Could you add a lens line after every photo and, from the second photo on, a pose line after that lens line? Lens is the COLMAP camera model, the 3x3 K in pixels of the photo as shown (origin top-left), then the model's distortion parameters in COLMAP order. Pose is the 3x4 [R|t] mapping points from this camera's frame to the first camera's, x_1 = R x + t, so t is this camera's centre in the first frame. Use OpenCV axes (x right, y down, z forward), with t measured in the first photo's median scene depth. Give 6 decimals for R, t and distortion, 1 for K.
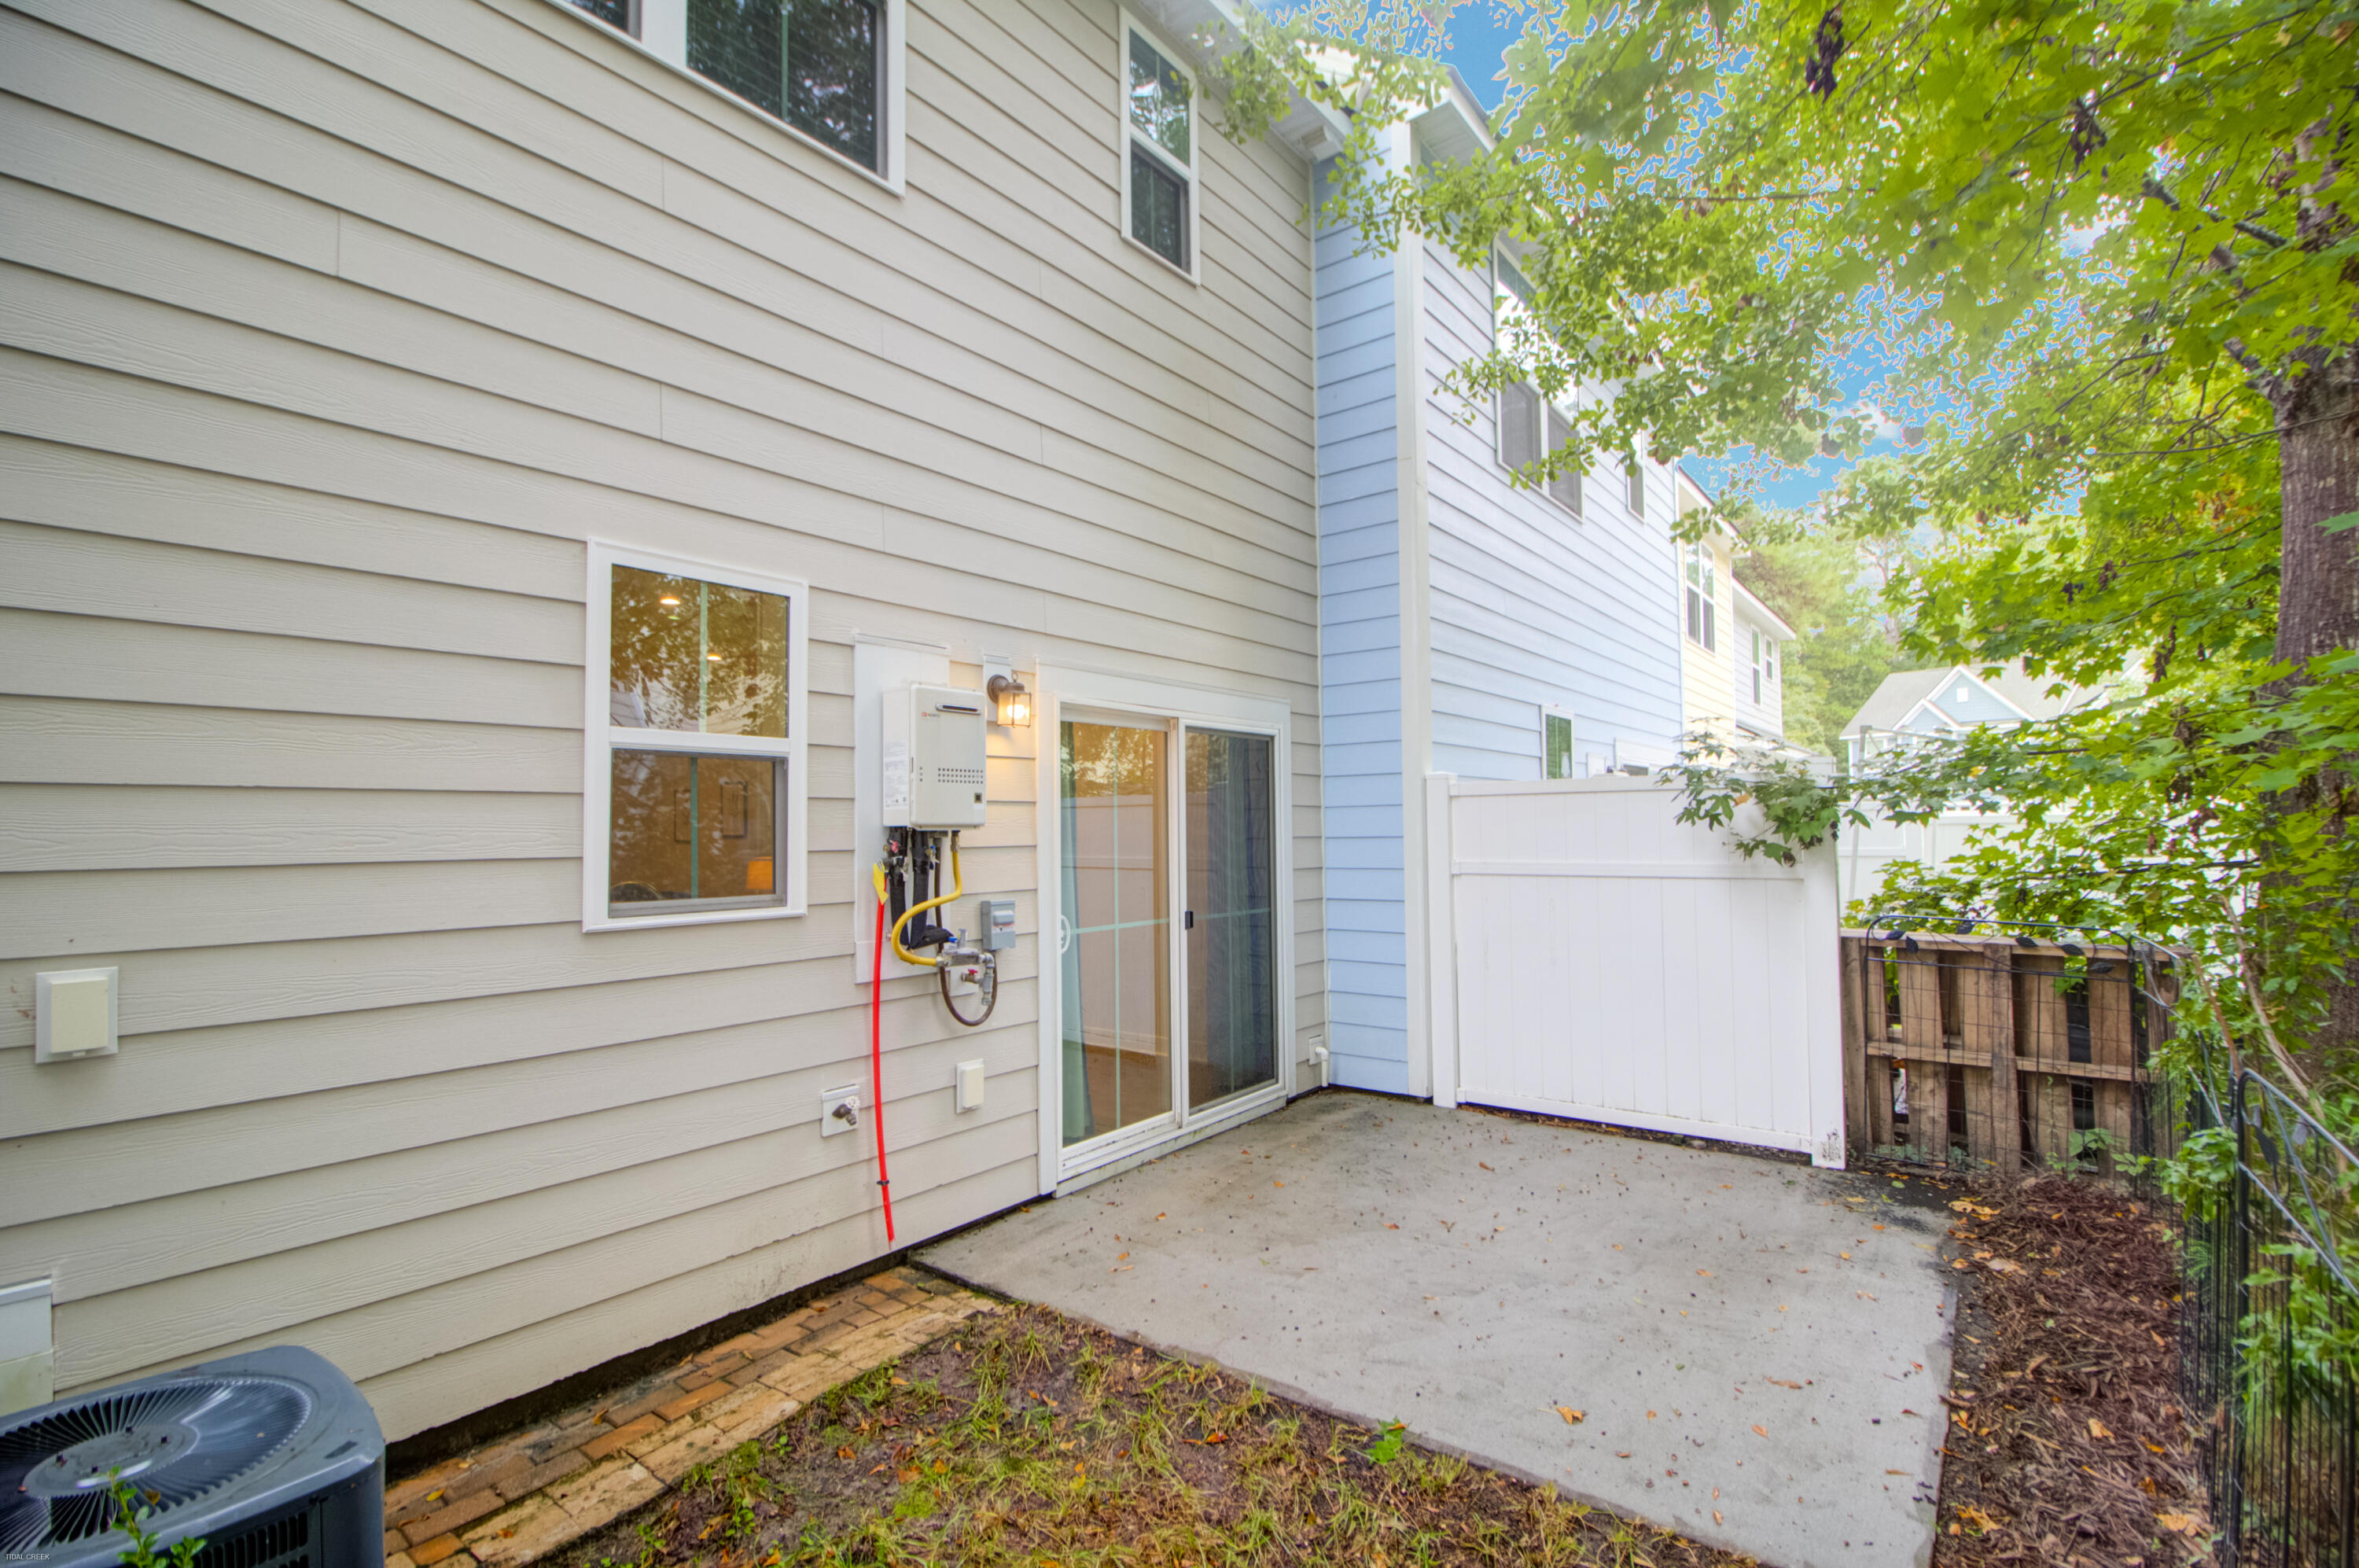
lens RADIAL K [[1083.4, 0, 1175.7], [0, 1083.4, 786.3], [0, 0, 1]] dist [-0.014606, -0.002306]
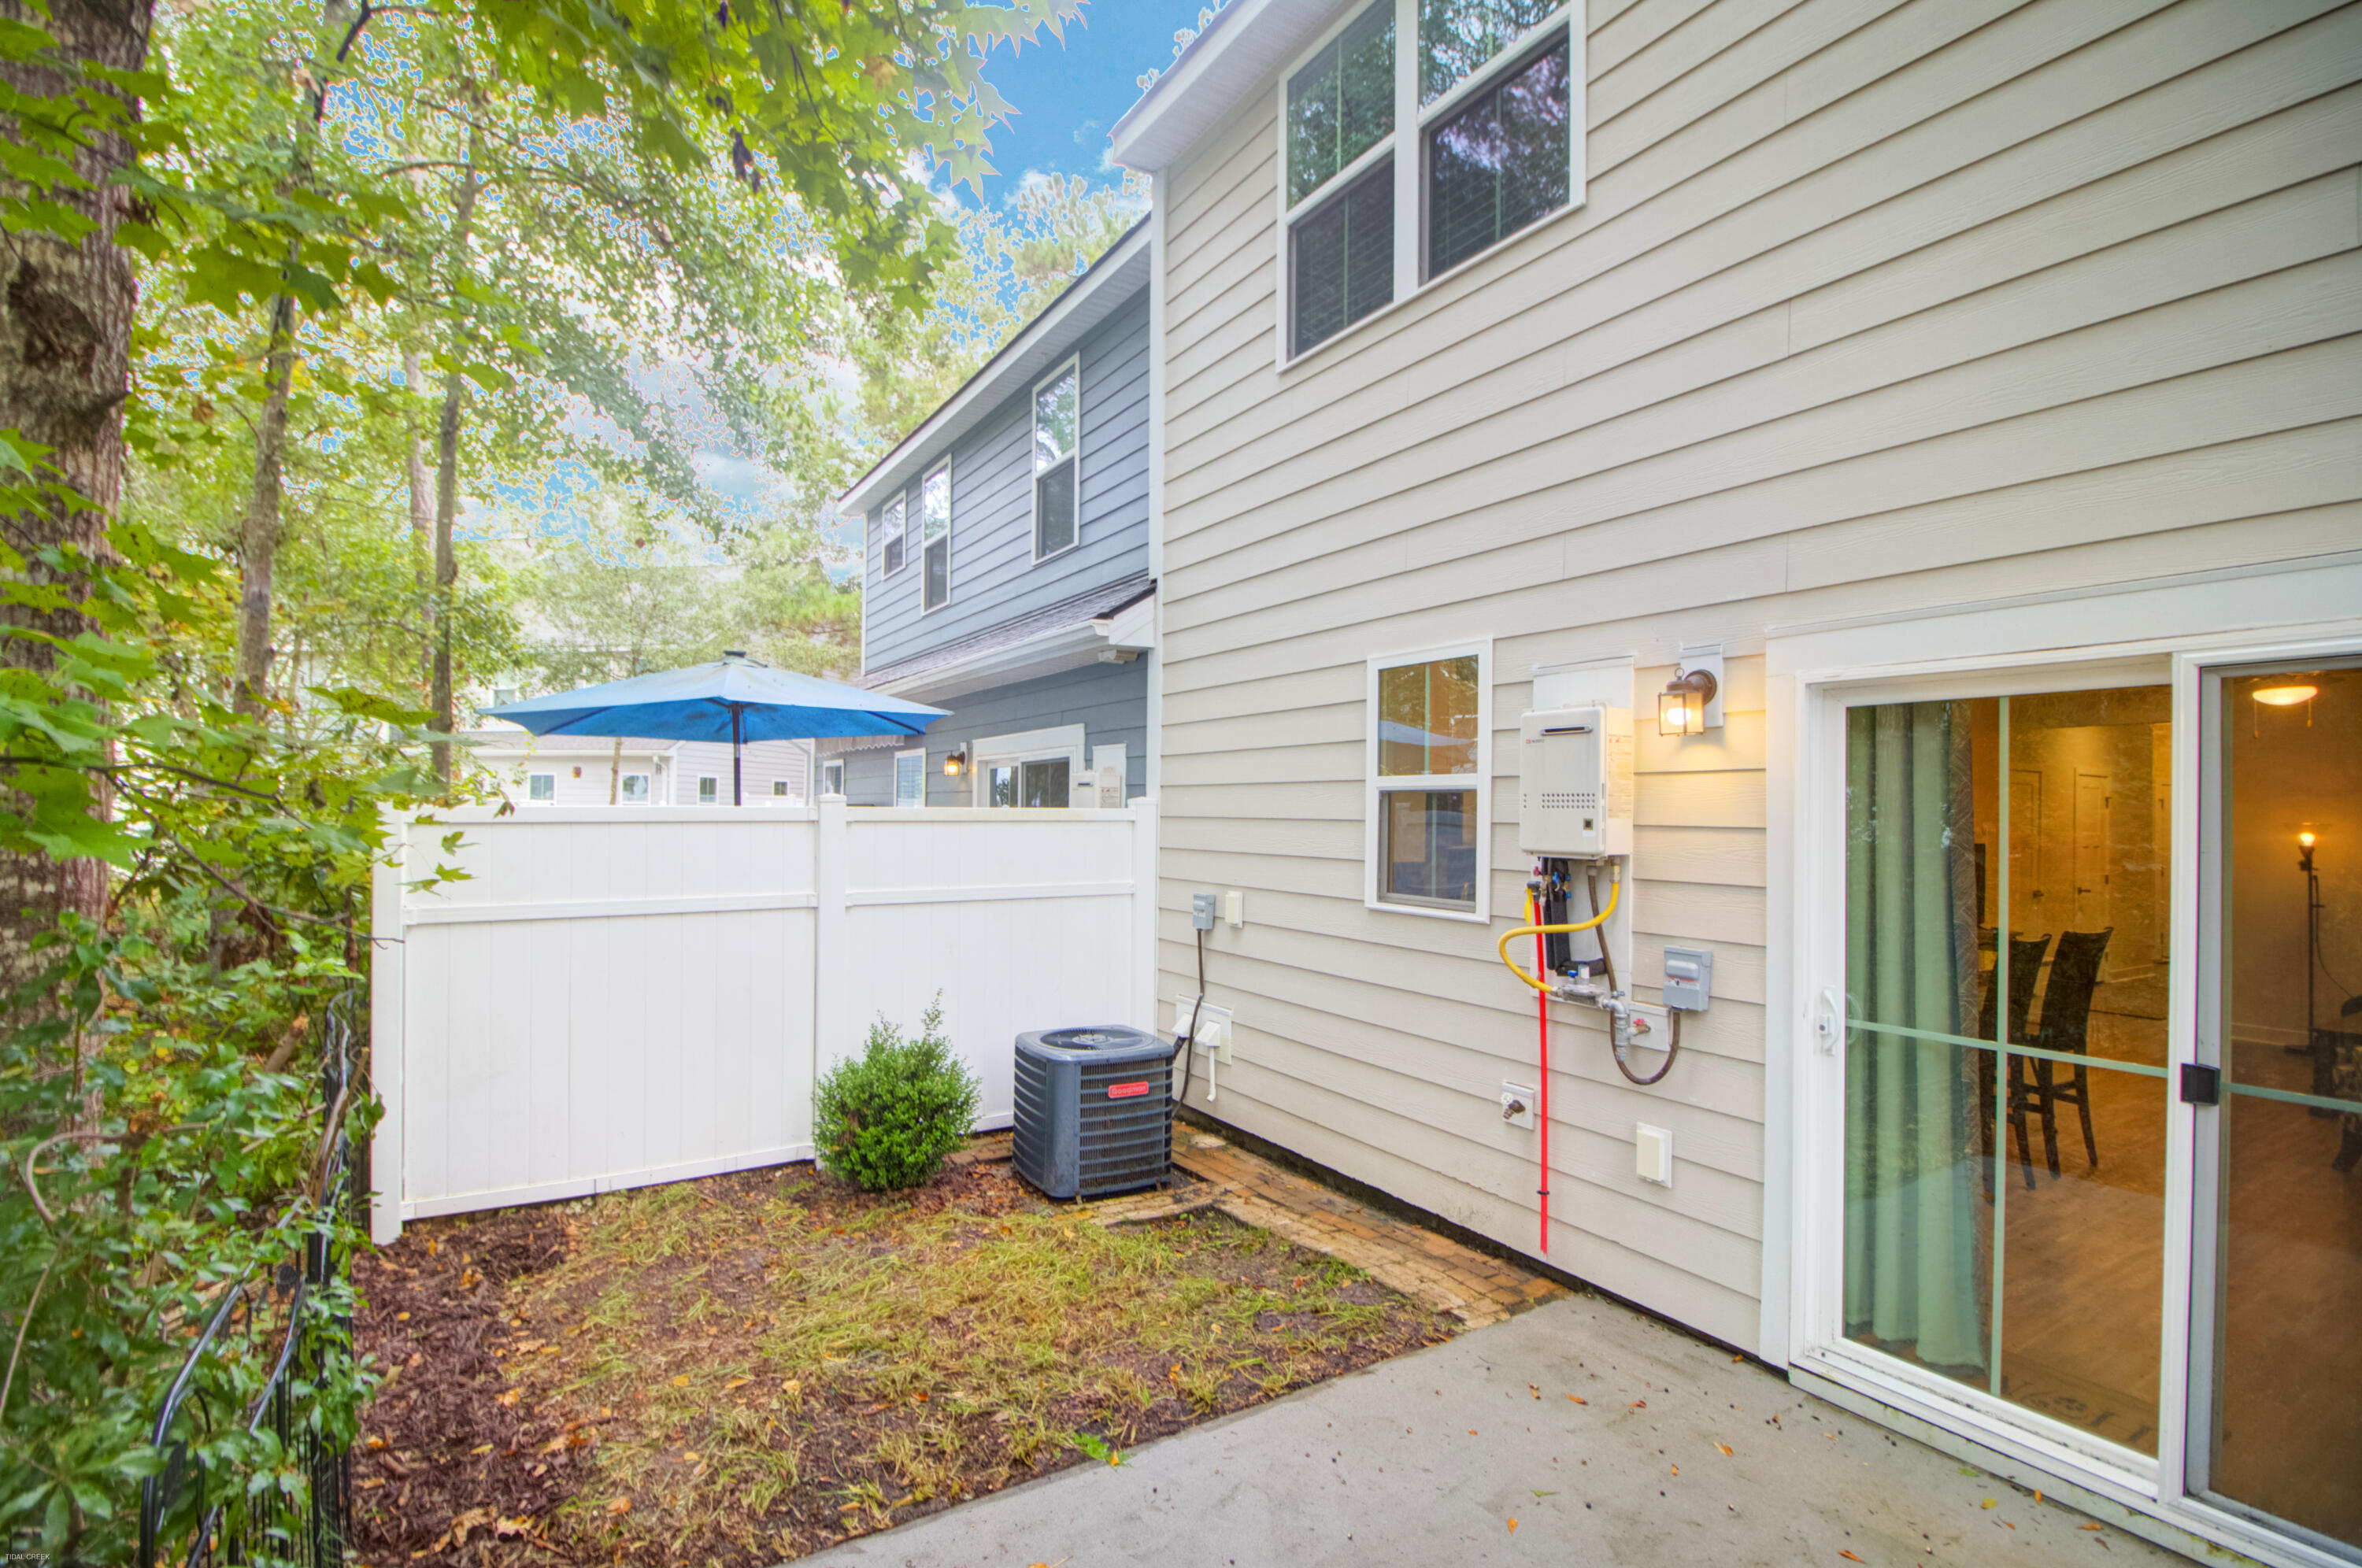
lens RADIAL K [[1084.6, 0, 1176.7], [0, 1084.6, 795.9], [0, 0, 1]] dist [-0.014606, -0.002306]
pose [[-0.356811, -0.008394, -0.934139, 0.869216], [0.027435, 0.999434, -0.019460, -0.004964], [0.933774, -0.032571, -0.356379, 1.100265]]
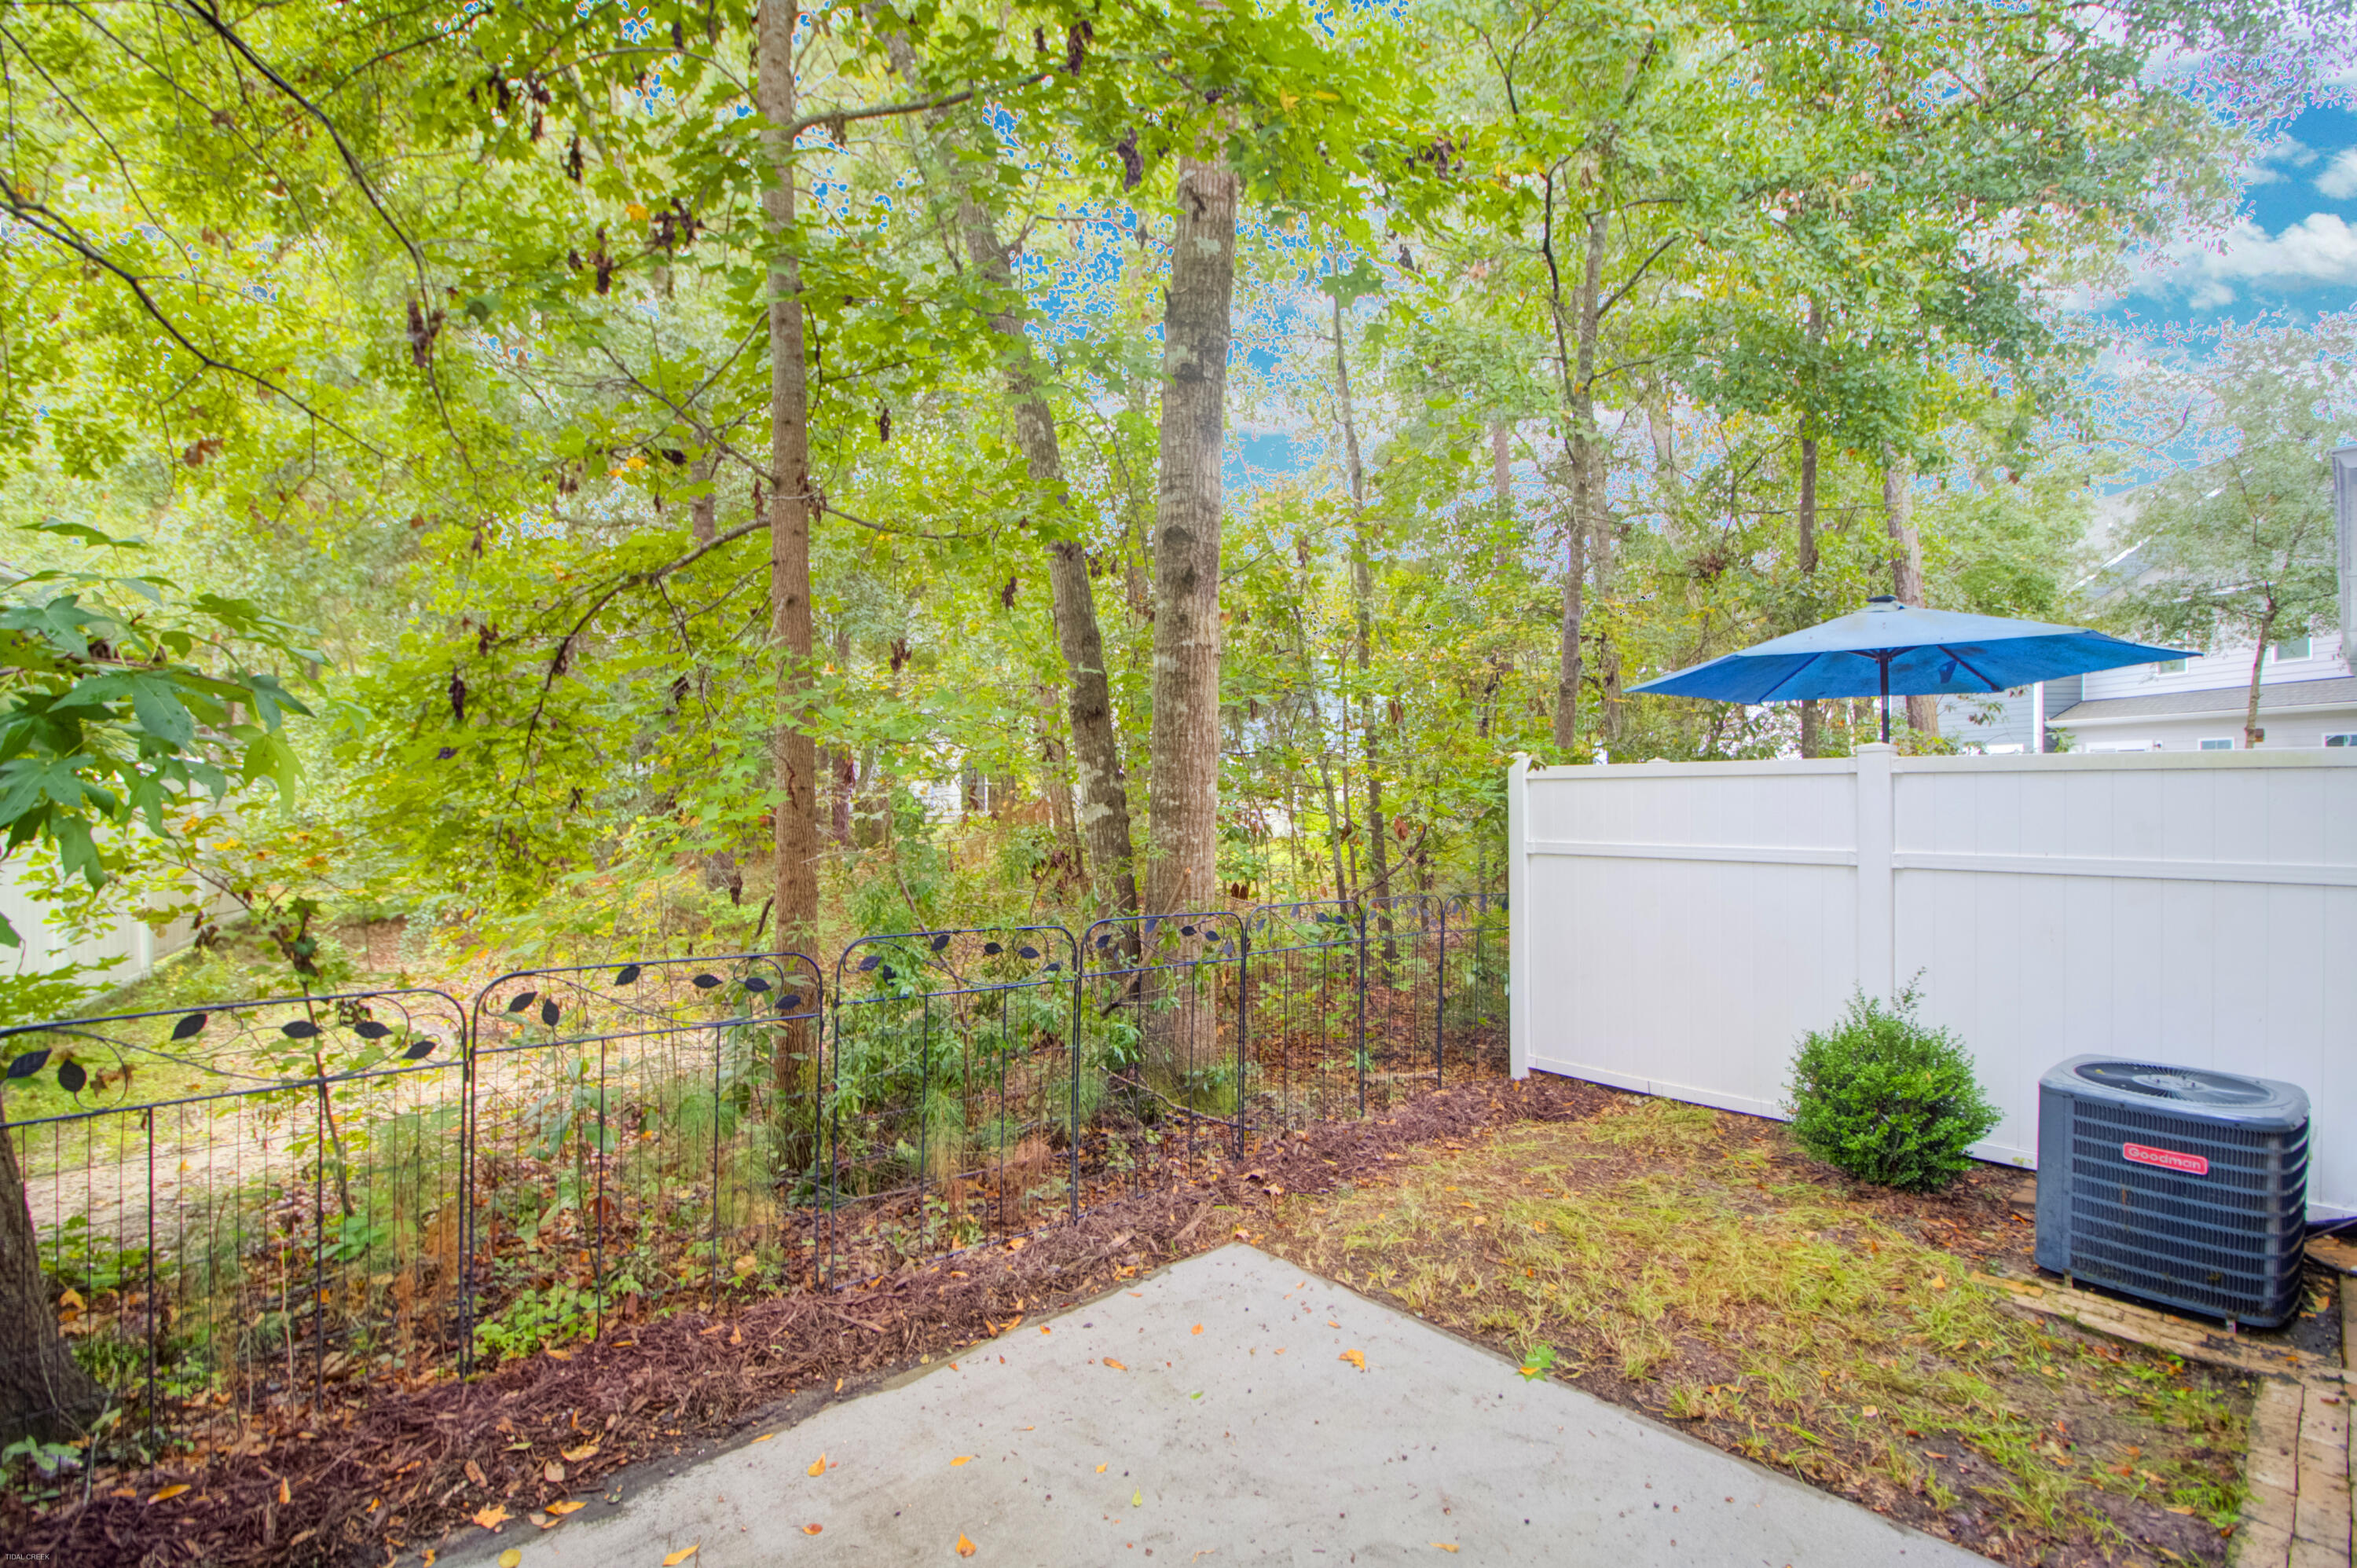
lens RADIAL K [[1082.4, 0, 1175.6], [0, 1082.4, 782.5], [0, 0, 1]] dist [-0.014606, -0.002306]
pose [[-0.984849, 0.010521, 0.173094, 0.274995], [0.004349, 0.999342, -0.035999, 0.043014], [-0.173359, -0.034701, -0.984247, 1.619156]]
